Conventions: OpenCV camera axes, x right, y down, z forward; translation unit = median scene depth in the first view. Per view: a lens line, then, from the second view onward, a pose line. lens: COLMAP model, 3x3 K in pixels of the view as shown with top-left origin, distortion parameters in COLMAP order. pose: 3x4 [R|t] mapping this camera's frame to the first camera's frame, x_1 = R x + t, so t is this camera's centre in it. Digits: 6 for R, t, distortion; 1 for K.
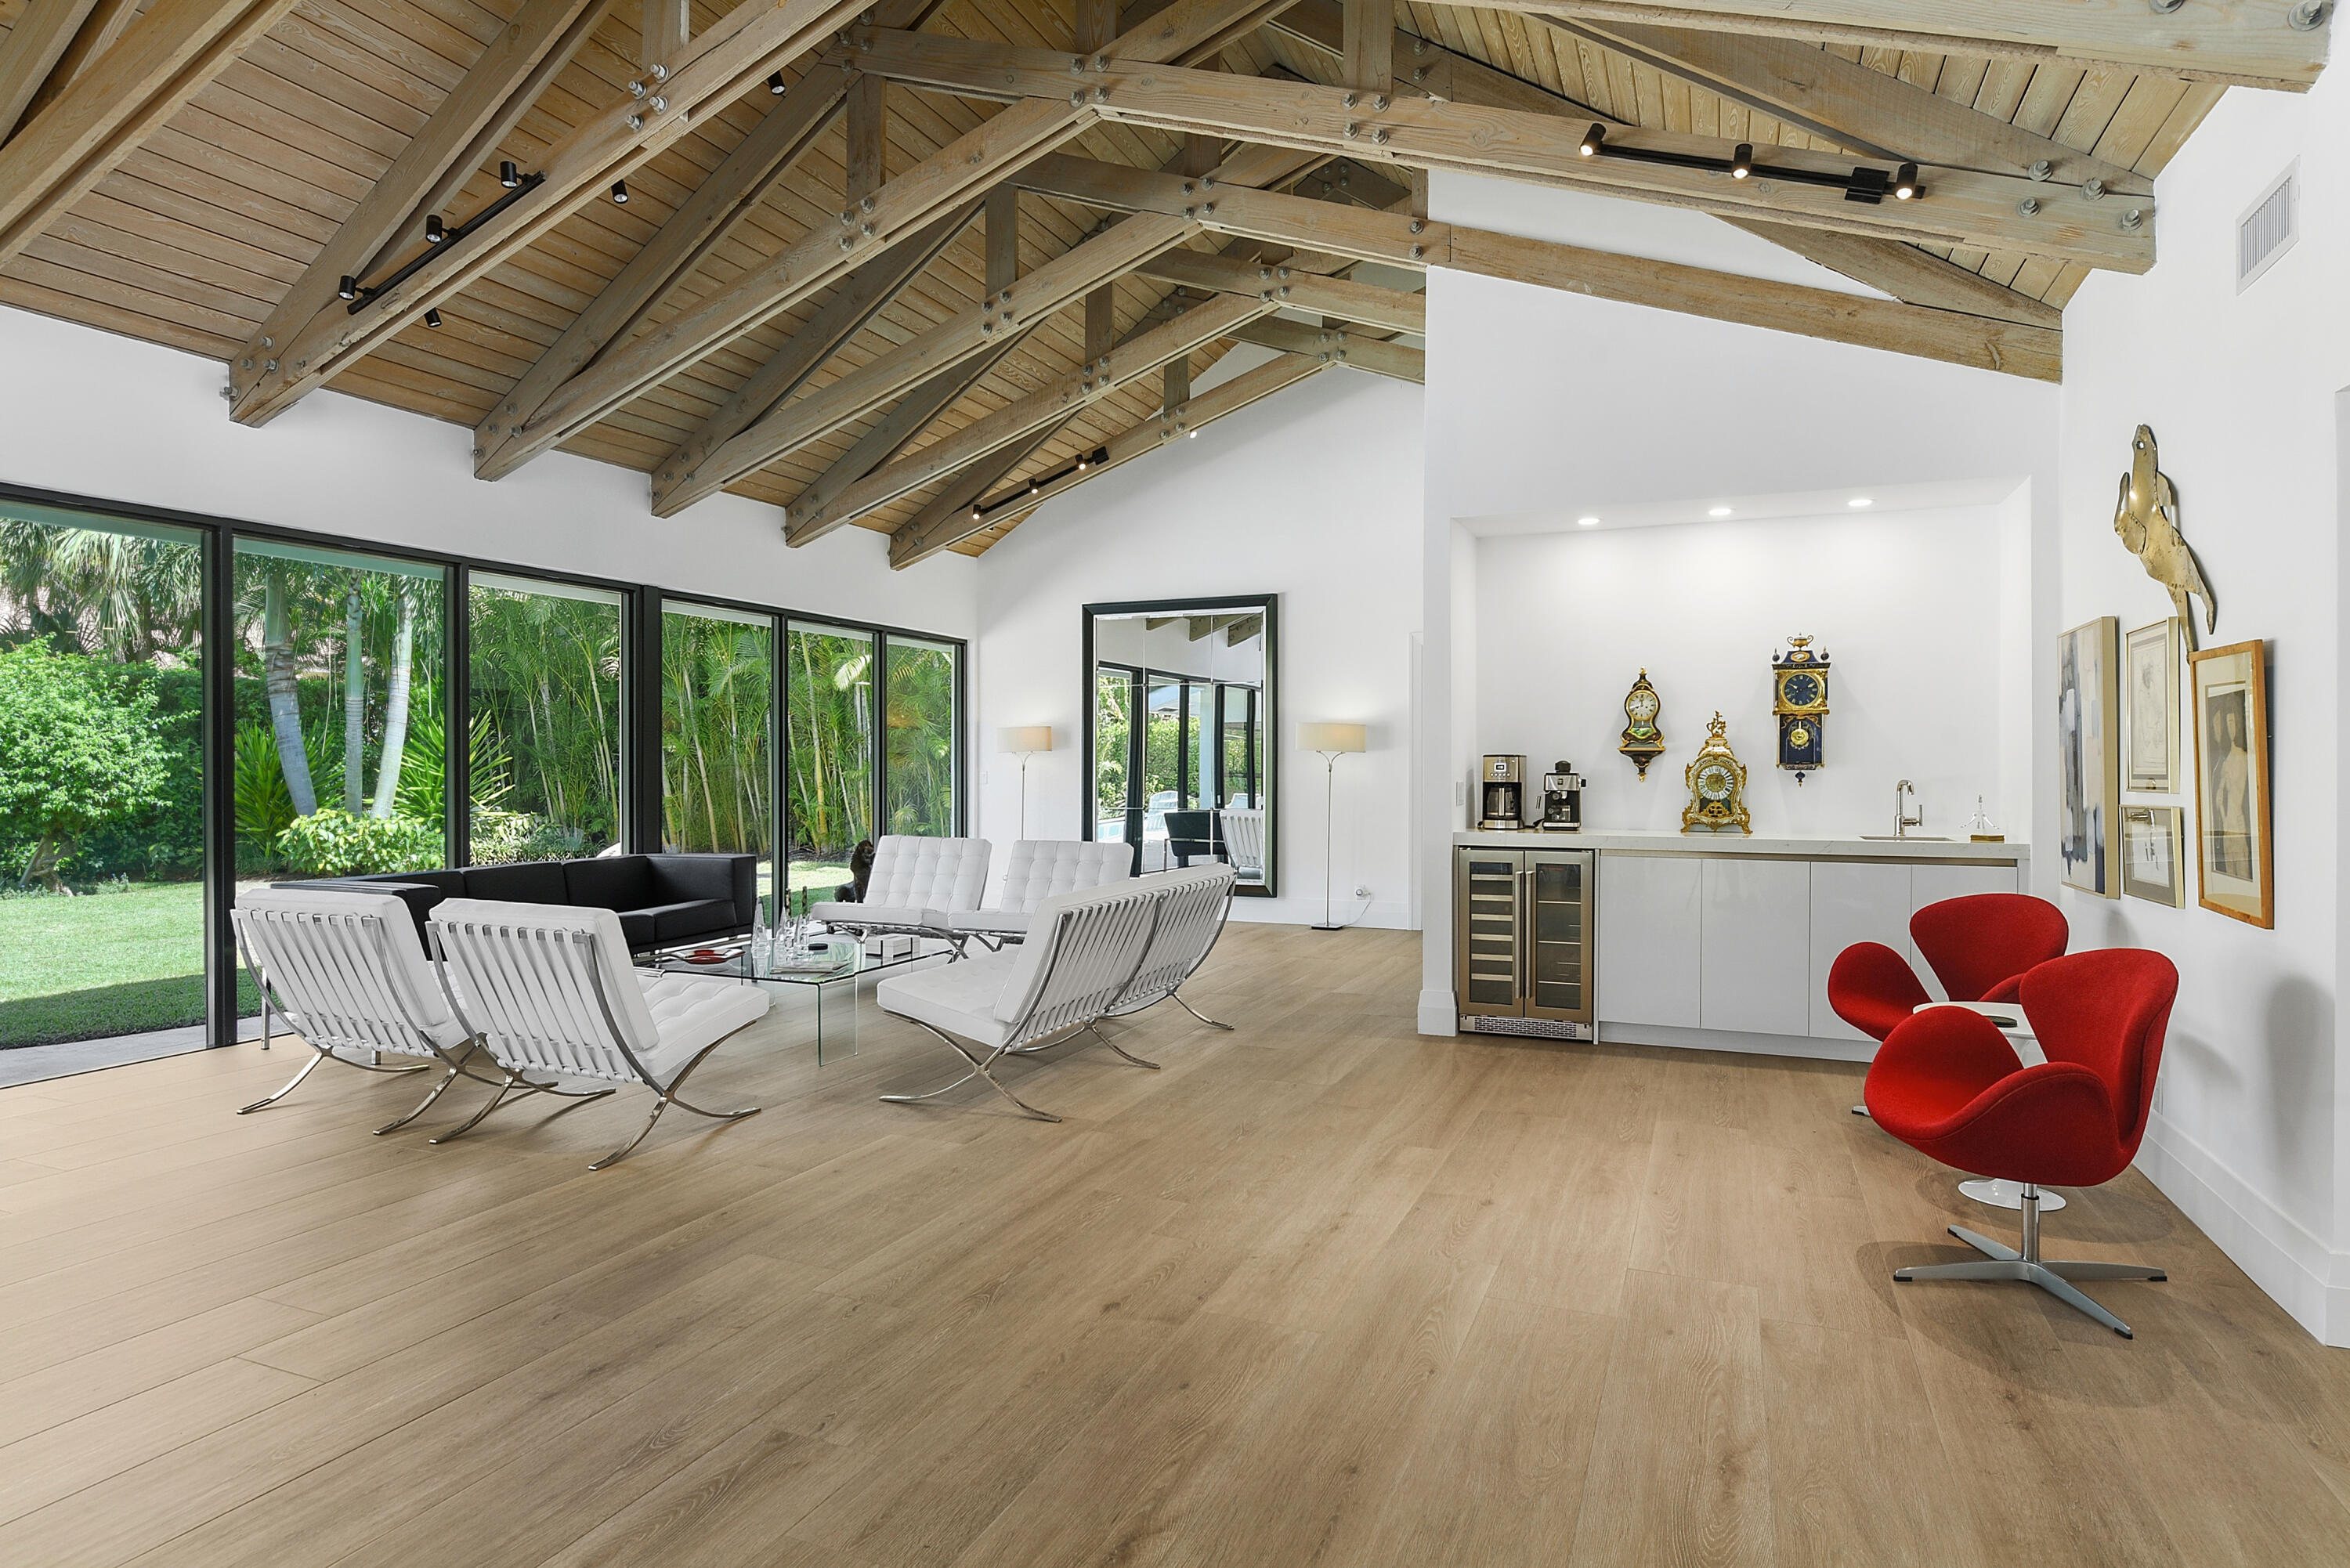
lens RADIAL K [[1384.4, 0, 1175.0], [0, 1384.4, 784.0], [0, 0, 1]] dist [0.001056, 0.002031]
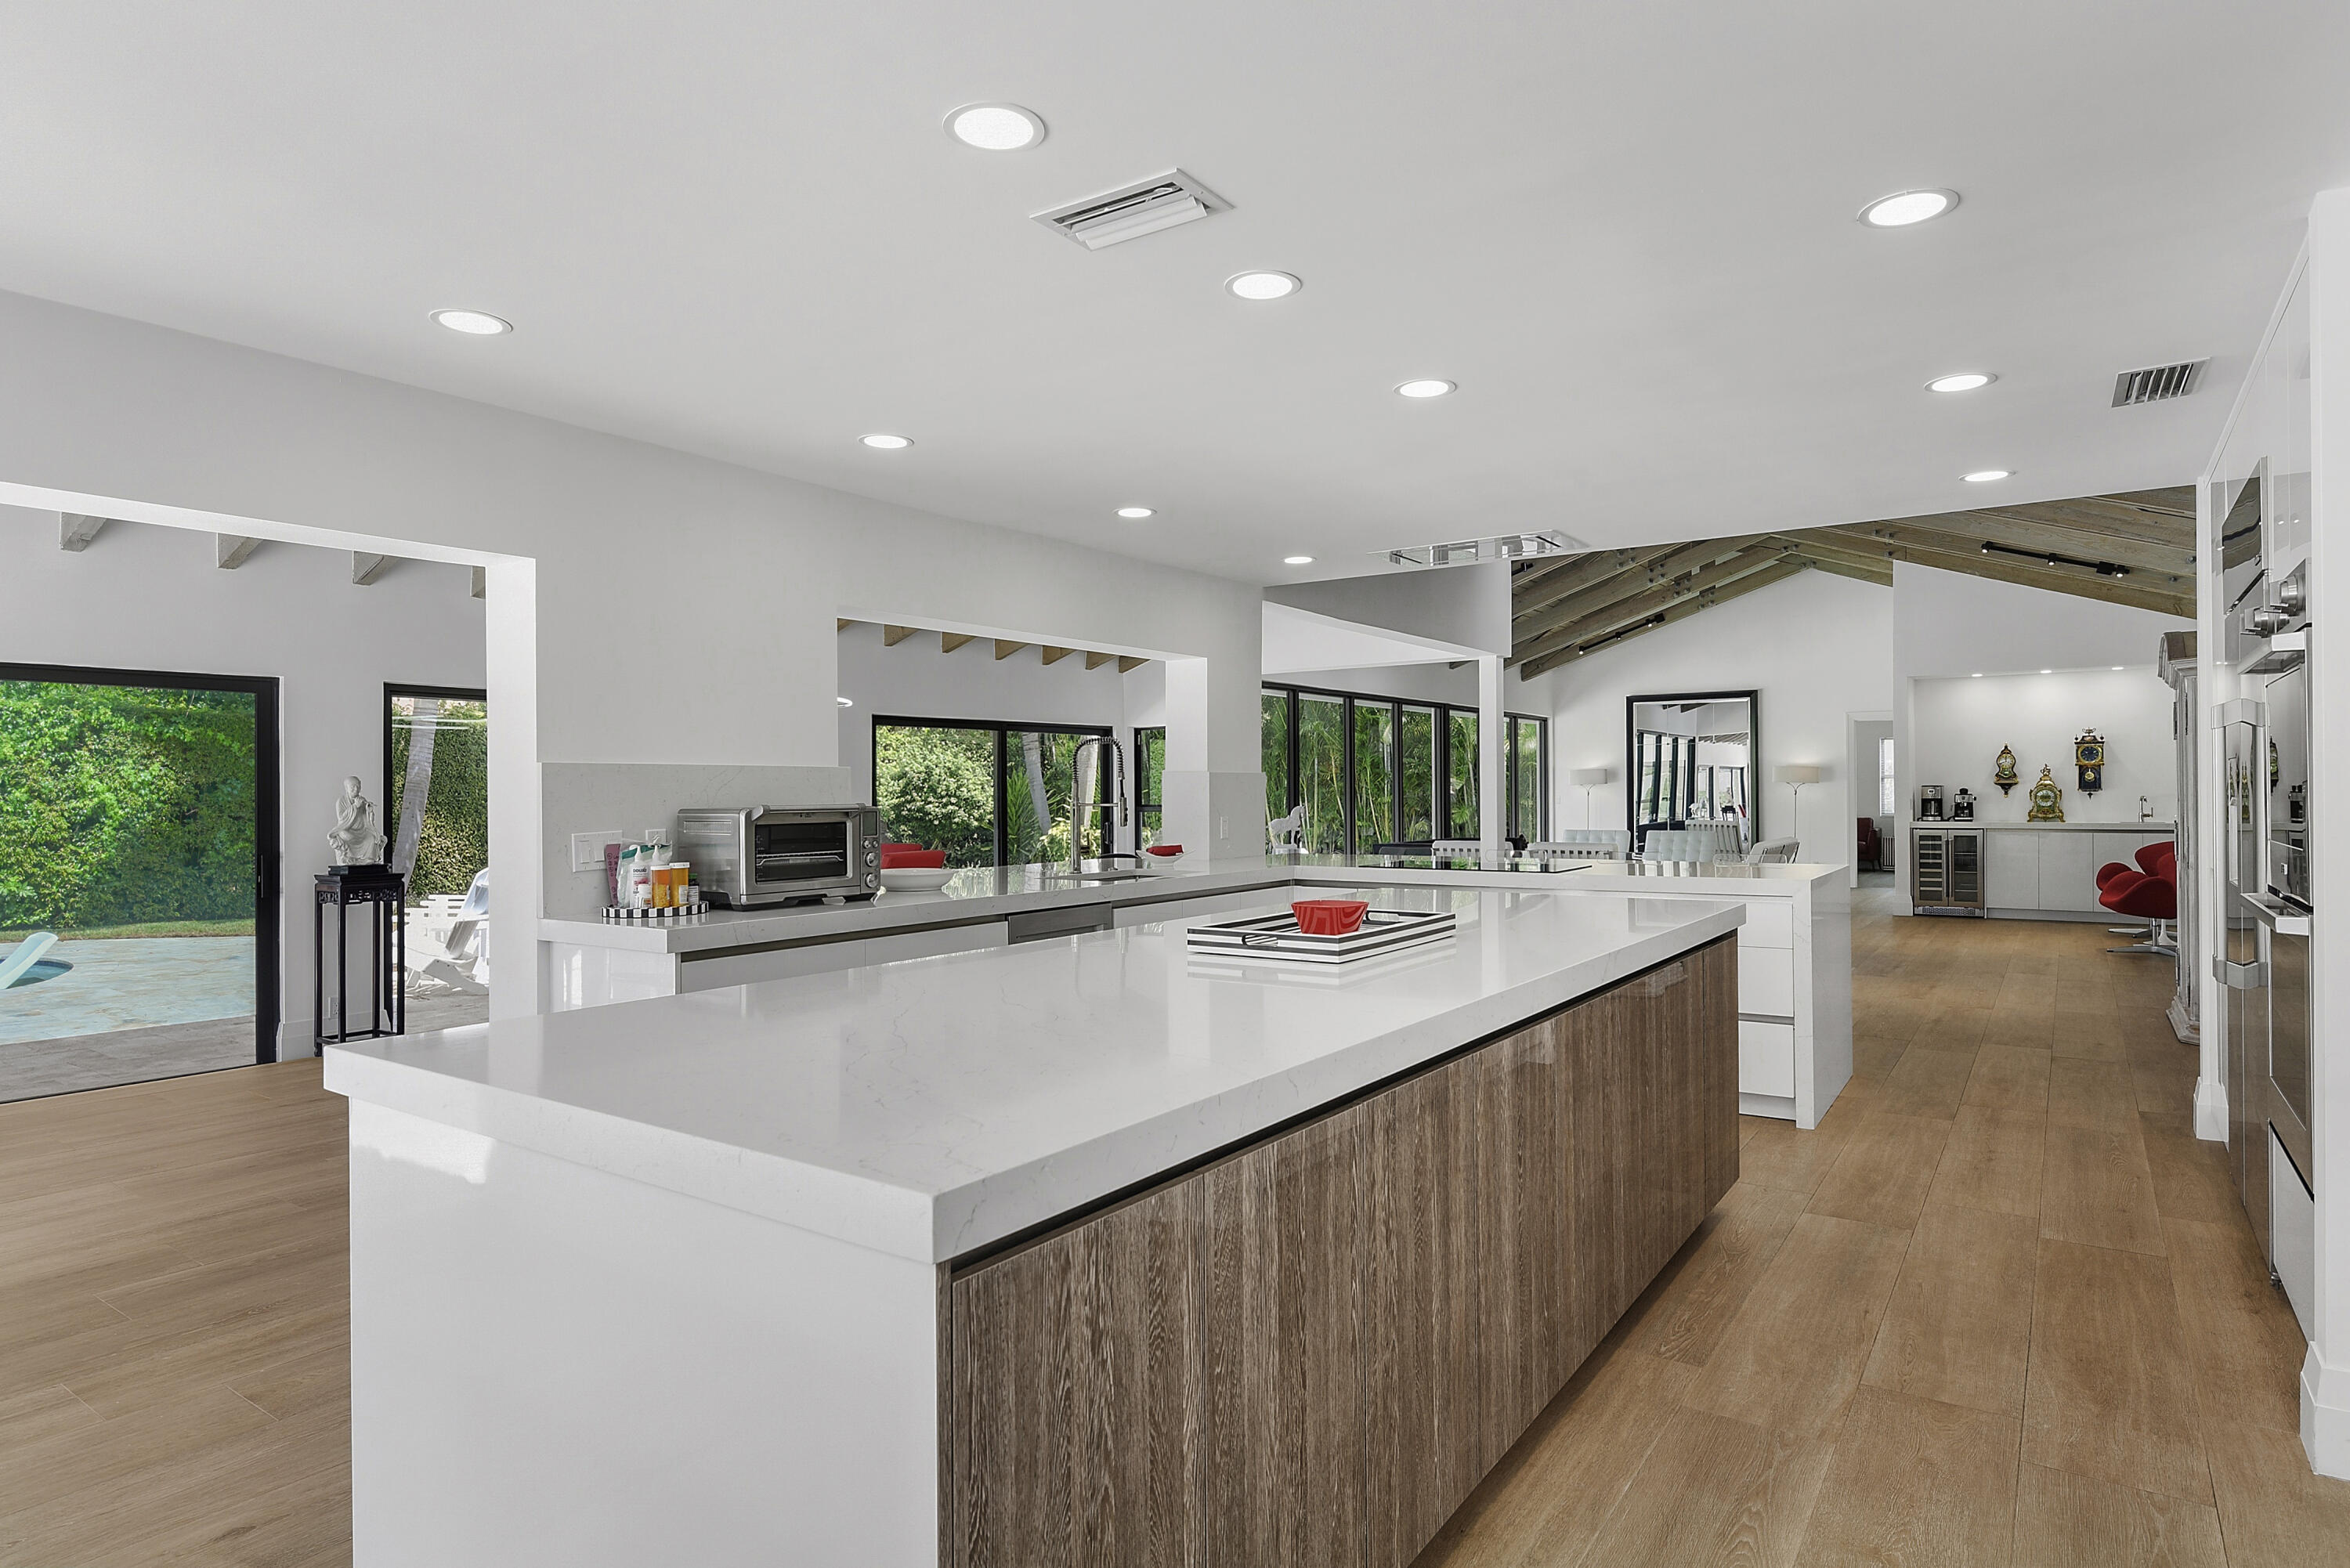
lens RADIAL K [[1288.0, 0, 1181.7], [0, 1288.0, 783.8], [0, 0, 1]] dist [-0.002375, -0.000717]
pose [[0.974537, -0.009499, -0.224024, -0.462401], [0.005312, 0.999800, -0.019285, 0.008713], [0.224163, 0.017604, 0.974393, -1.229823]]
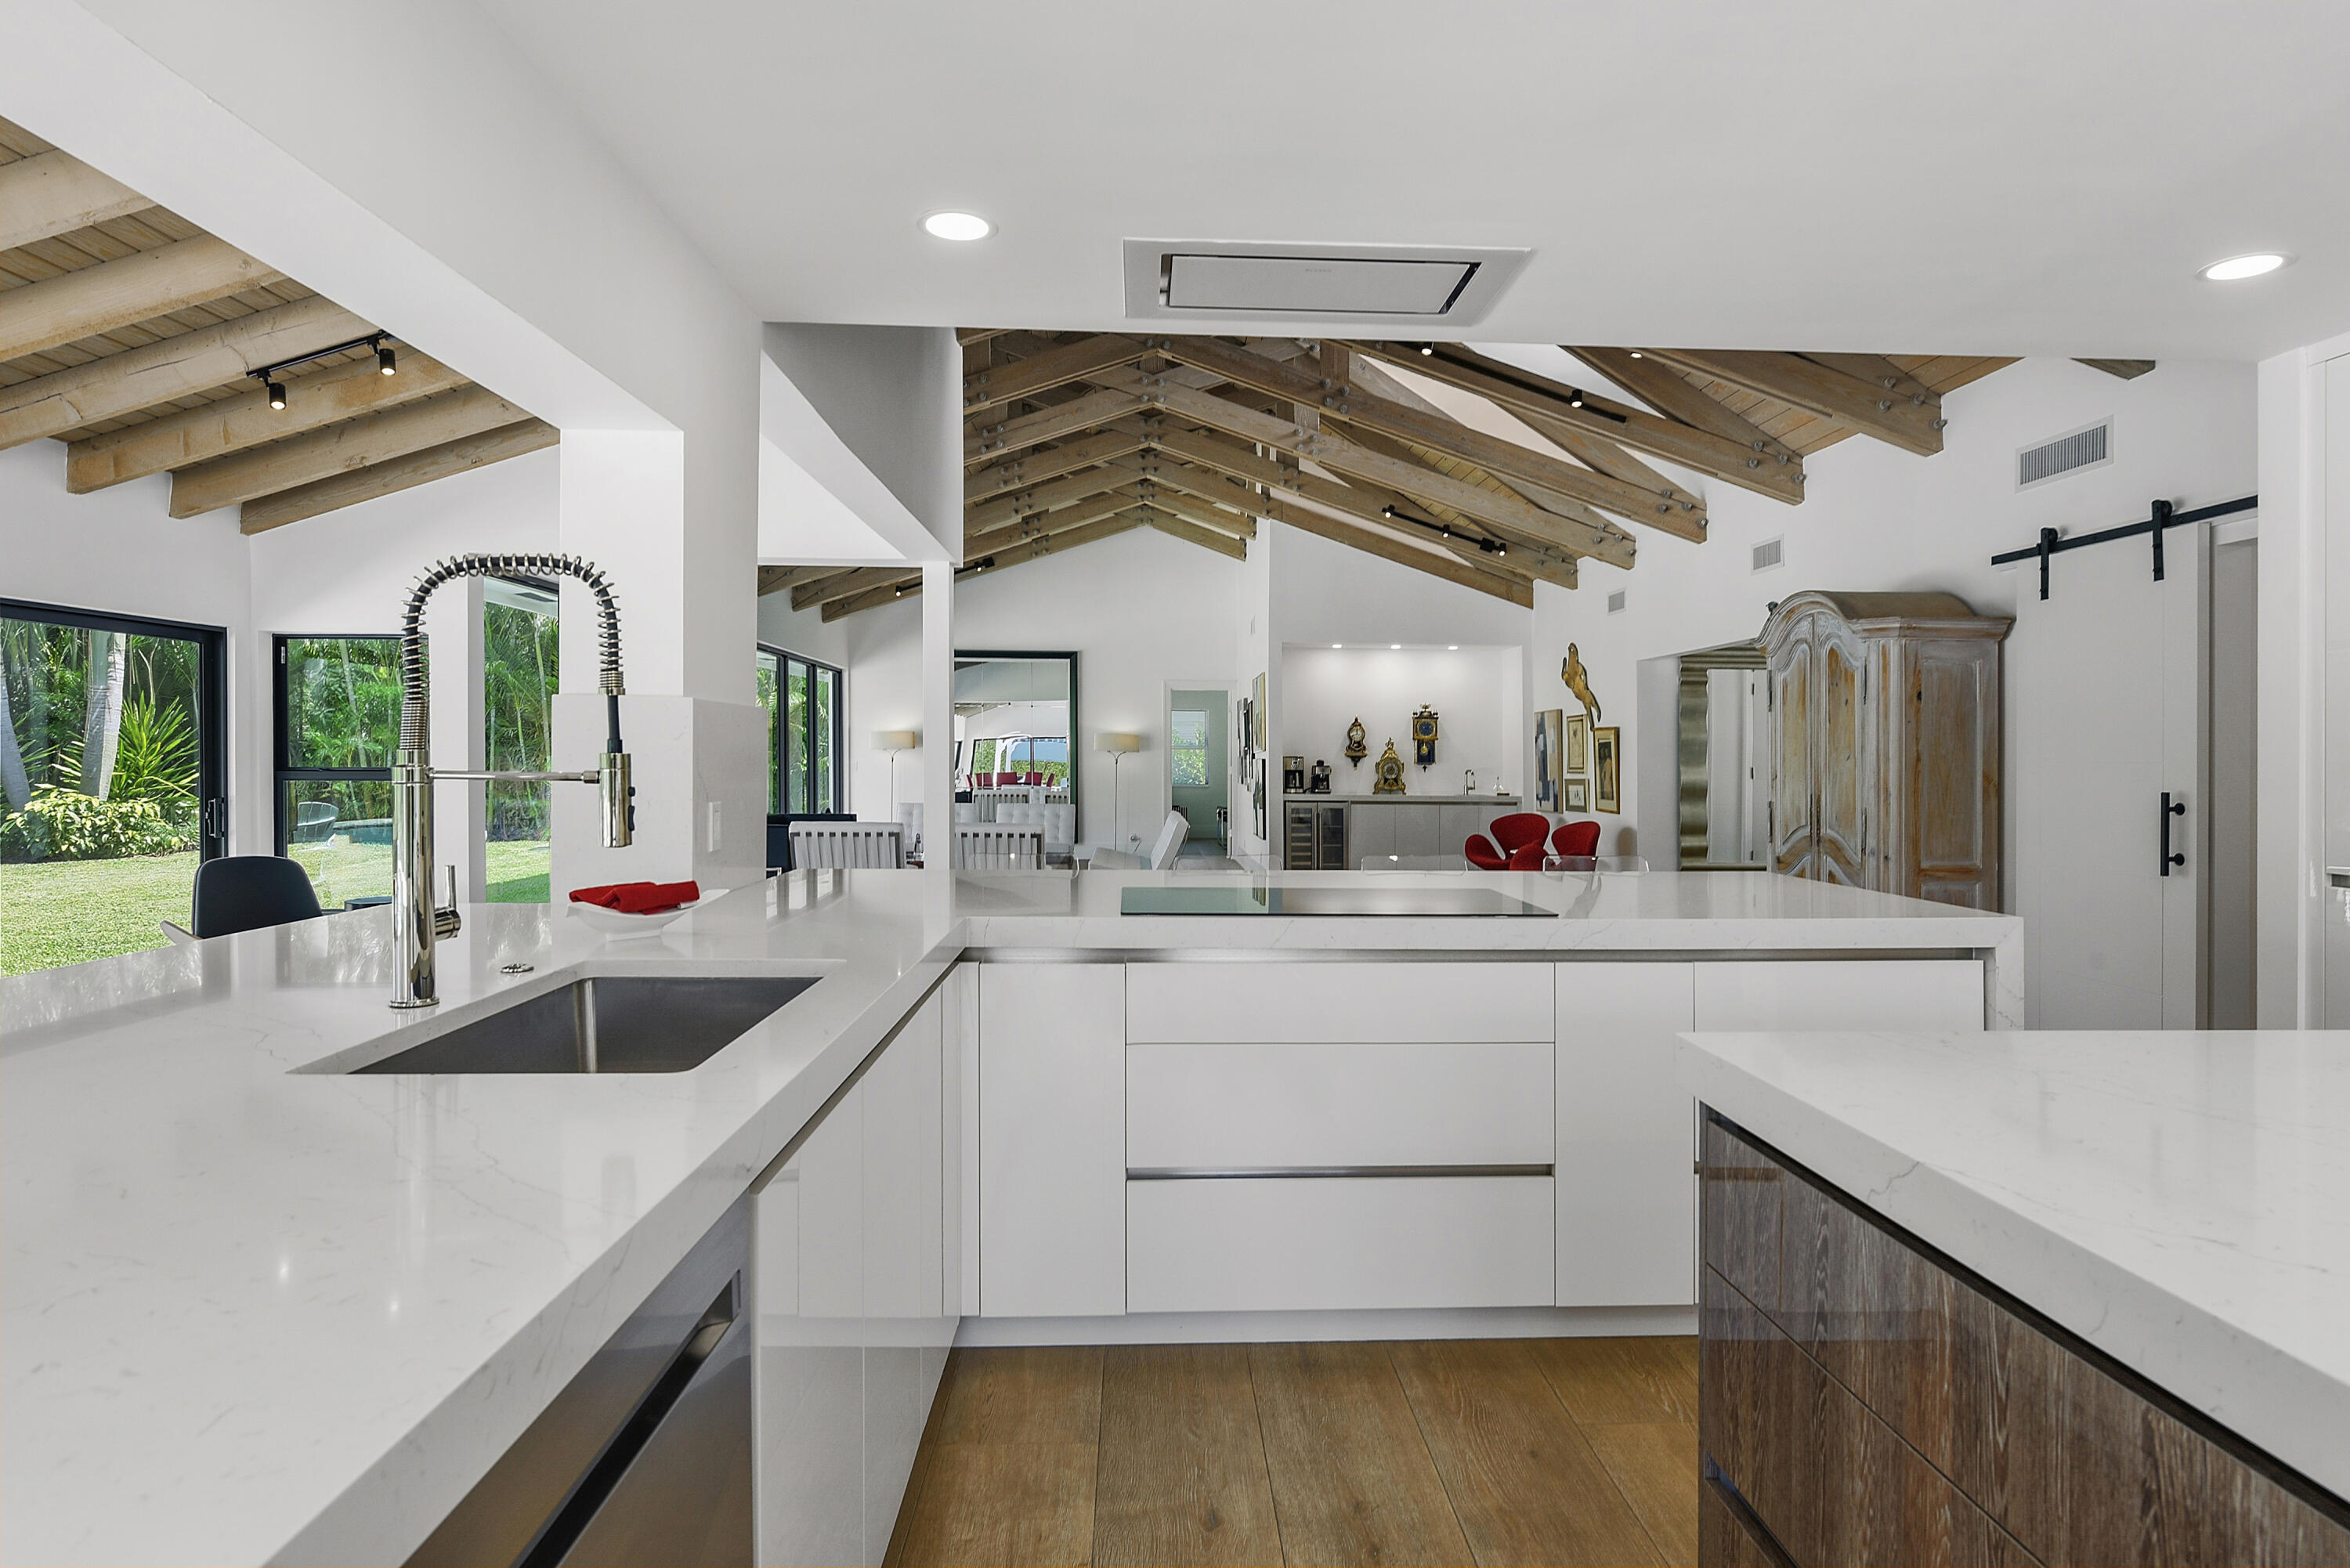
lens RADIAL K [[1261.5, 0, 1218.1], [0, 1261.5, 771.8], [0, 0, 1]] dist [0.001187, 0.000288]
pose [[0.905194, 0.001942, 0.424995, -0.699678], [-0.002021, 0.999998, -0.000265, 0.002314], [-0.424995, -0.000619, 0.905196, -0.679663]]
